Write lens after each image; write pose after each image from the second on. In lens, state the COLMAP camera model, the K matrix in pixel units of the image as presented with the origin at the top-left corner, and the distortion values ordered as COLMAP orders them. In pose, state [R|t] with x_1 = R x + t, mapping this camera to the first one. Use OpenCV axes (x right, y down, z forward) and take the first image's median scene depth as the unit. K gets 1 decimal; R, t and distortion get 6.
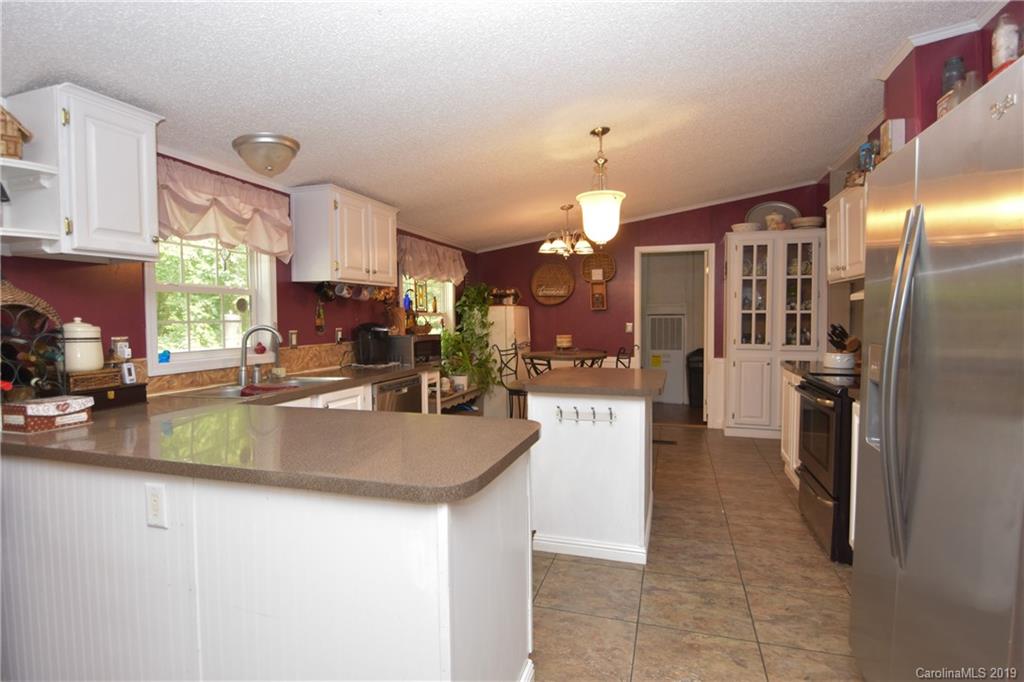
lens RADIAL K [[522.3, 0, 511.3], [0, 522.3, 339.3], [0, 0, 1]] dist [-0.000048, 0.000019]
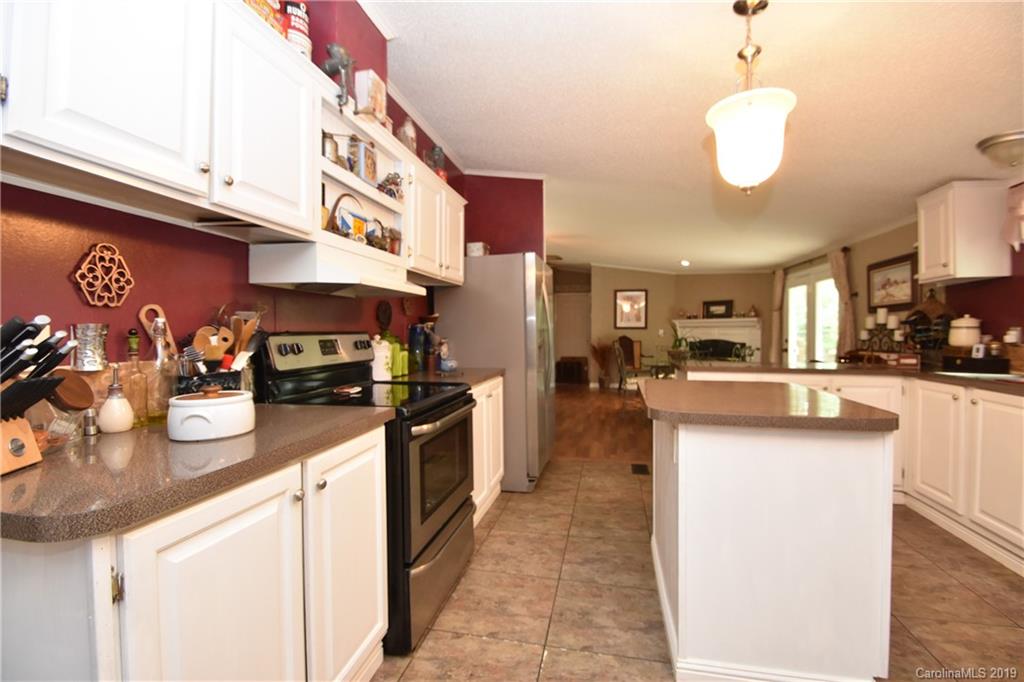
lens RADIAL K [[451.7, 0, 512.8], [0, 451.7, 337.1], [0, 0, 1]] dist [-0.005910, -0.005654]
pose [[-0.995977, 0.008626, -0.089194, 0.587101], [0.003829, 0.998544, 0.053813, -0.040888], [0.089528, 0.053255, -0.994559, 1.779635]]
